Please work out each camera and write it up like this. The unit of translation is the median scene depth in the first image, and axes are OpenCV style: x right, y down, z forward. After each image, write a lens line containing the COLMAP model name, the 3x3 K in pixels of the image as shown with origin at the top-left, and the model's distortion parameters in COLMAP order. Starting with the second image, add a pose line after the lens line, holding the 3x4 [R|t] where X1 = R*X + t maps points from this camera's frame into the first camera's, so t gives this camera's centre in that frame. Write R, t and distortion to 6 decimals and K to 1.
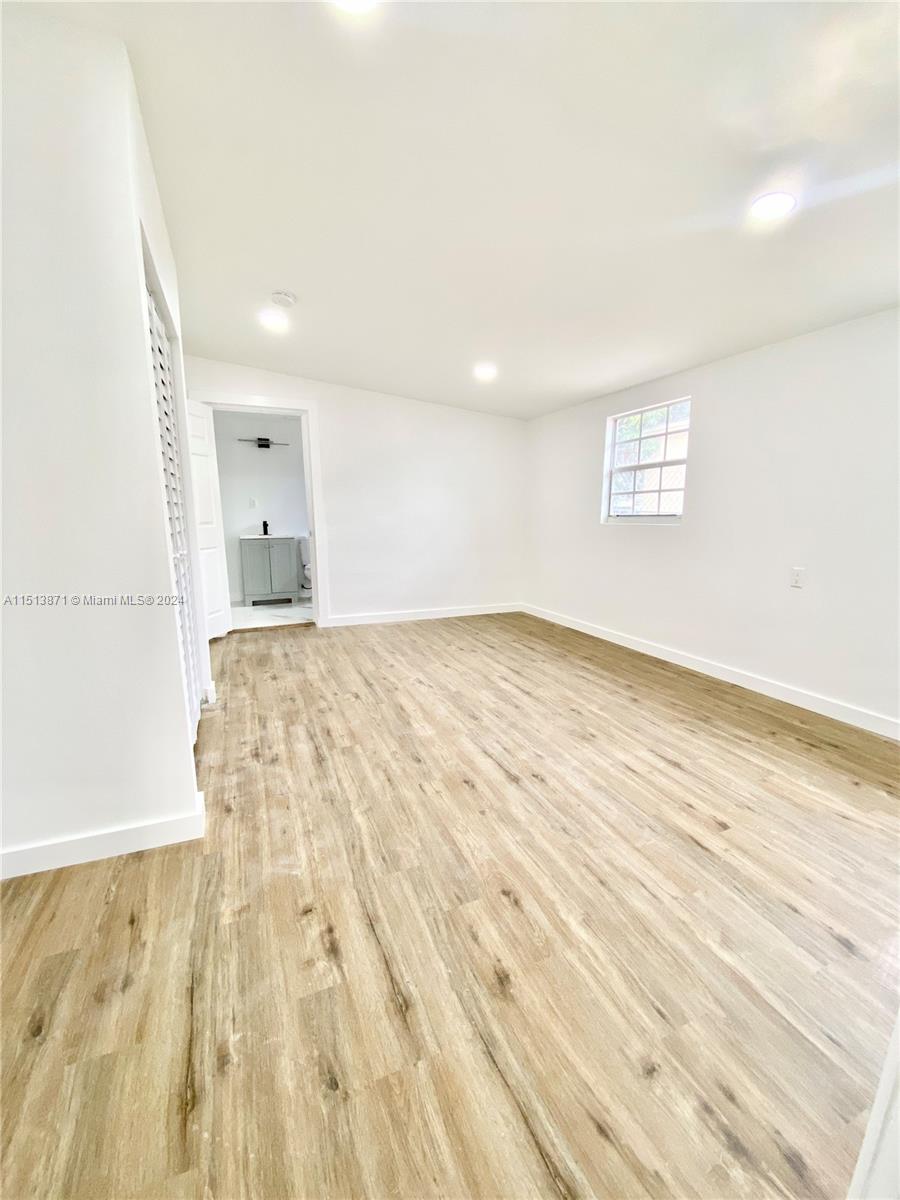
lens RADIAL K [[489.1, 0, 450.7], [0, 489.1, 600.3], [0, 0, 1]] dist [-0.003423, -0.008657]
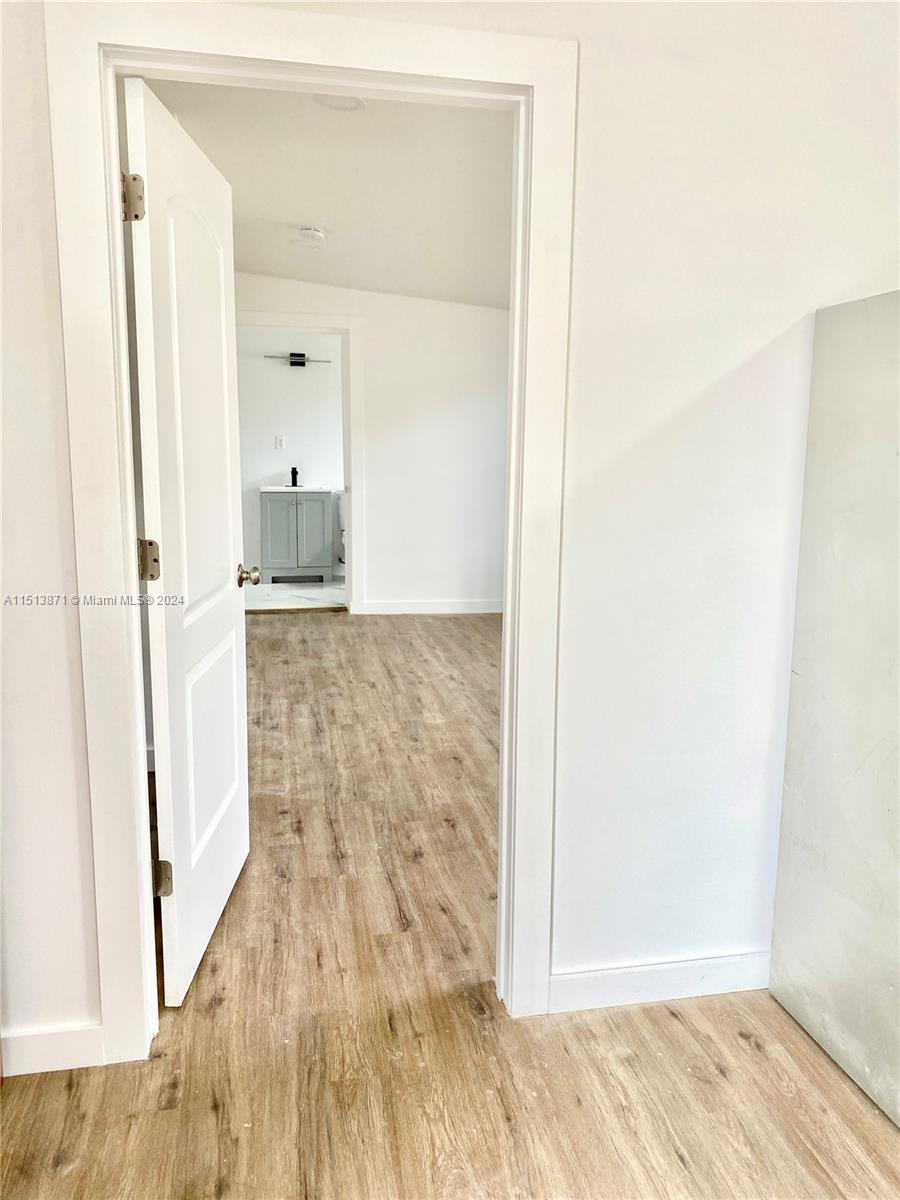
lens RADIAL K [[911.0, 0, 456.3], [0, 911.0, 600.8], [0, 0, 1]] dist [0.029796, -0.027621]
pose [[0.979173, 0.054283, -0.195635, 0.326003], [-0.054663, 0.998499, 0.003460, 0.041698], [0.195529, 0.007306, 0.980671, -0.695688]]
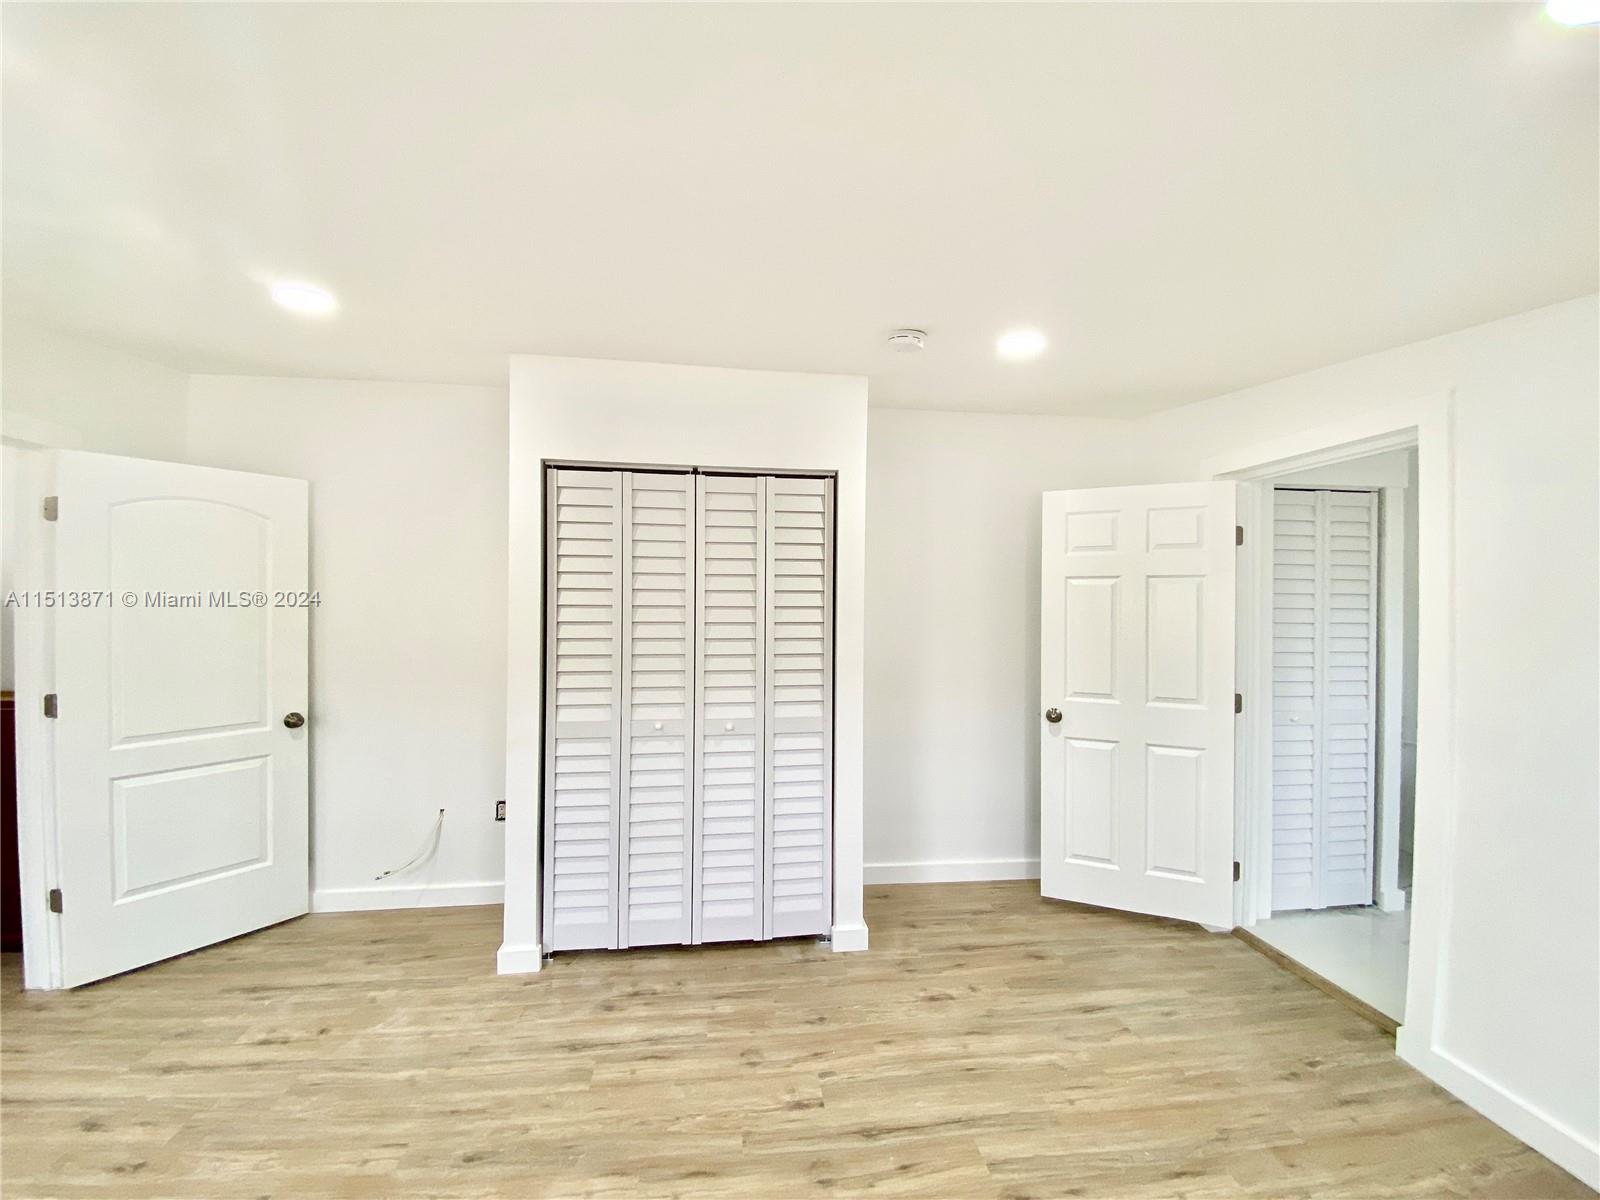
lens RADIAL K [[652.1, 0, 786.2], [0, 652.1, 602.4], [0, 0, 1]] dist [-0.003423, -0.008657]
pose [[-0.282961, 0.007894, -0.959099, 0.512813], [-0.177994, 0.982164, 0.060597, -0.394491], [0.942471, 0.187860, -0.276509, 1.342868]]
